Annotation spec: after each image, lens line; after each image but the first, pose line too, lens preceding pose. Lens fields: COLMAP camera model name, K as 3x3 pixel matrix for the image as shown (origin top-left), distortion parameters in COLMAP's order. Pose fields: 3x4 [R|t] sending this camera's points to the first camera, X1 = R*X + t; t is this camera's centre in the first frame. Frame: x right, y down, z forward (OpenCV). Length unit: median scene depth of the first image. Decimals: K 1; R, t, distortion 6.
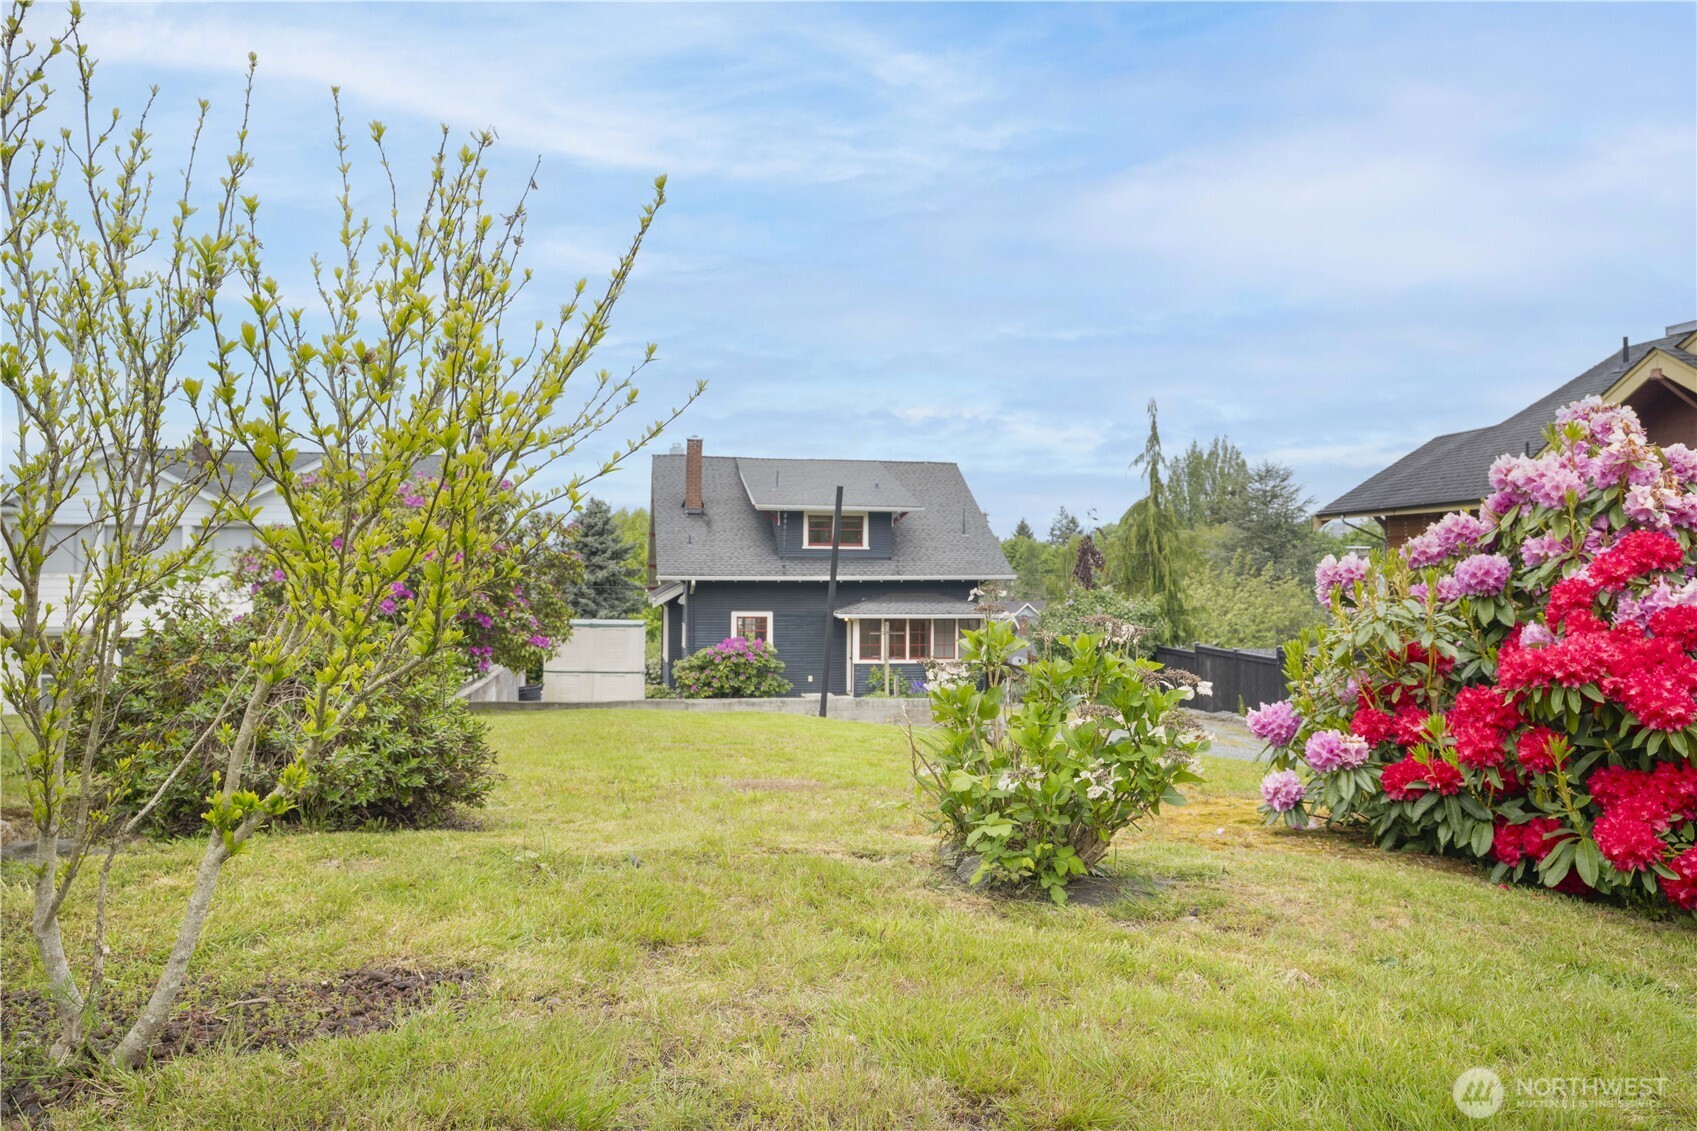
lens RADIAL K [[1333.0, 0, 848.5], [0, 1333.0, 565.5], [0, 0, 1]] dist [-0.001765, -0.000144]
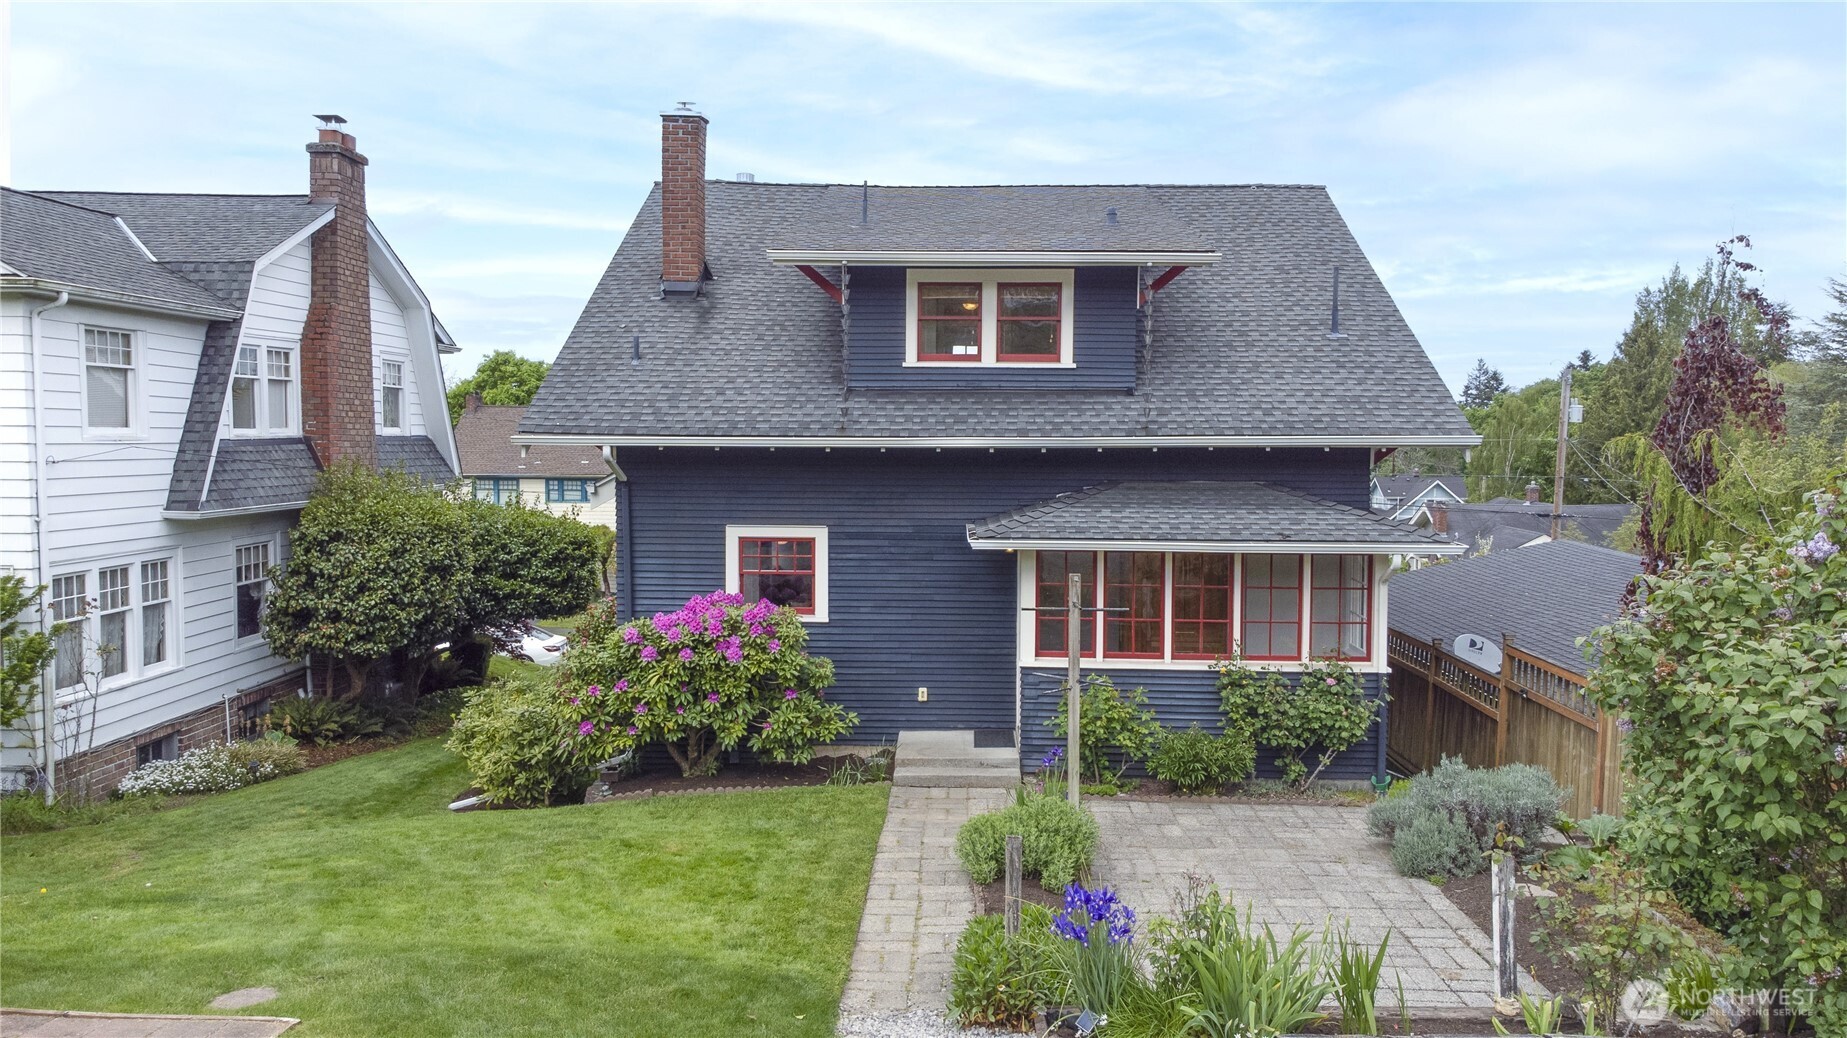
lens RADIAL K [[1273.3, 0, 923.5], [0, 1273.3, 519.0], [0, 0, 1]] dist [0.001084, -0.000270]
pose [[0.971325, 0.015492, -0.237248, 0.061479], [0.000157, 0.997833, 0.065798, 0.007245], [0.237754, -0.063948, 0.969218, 0.631516]]
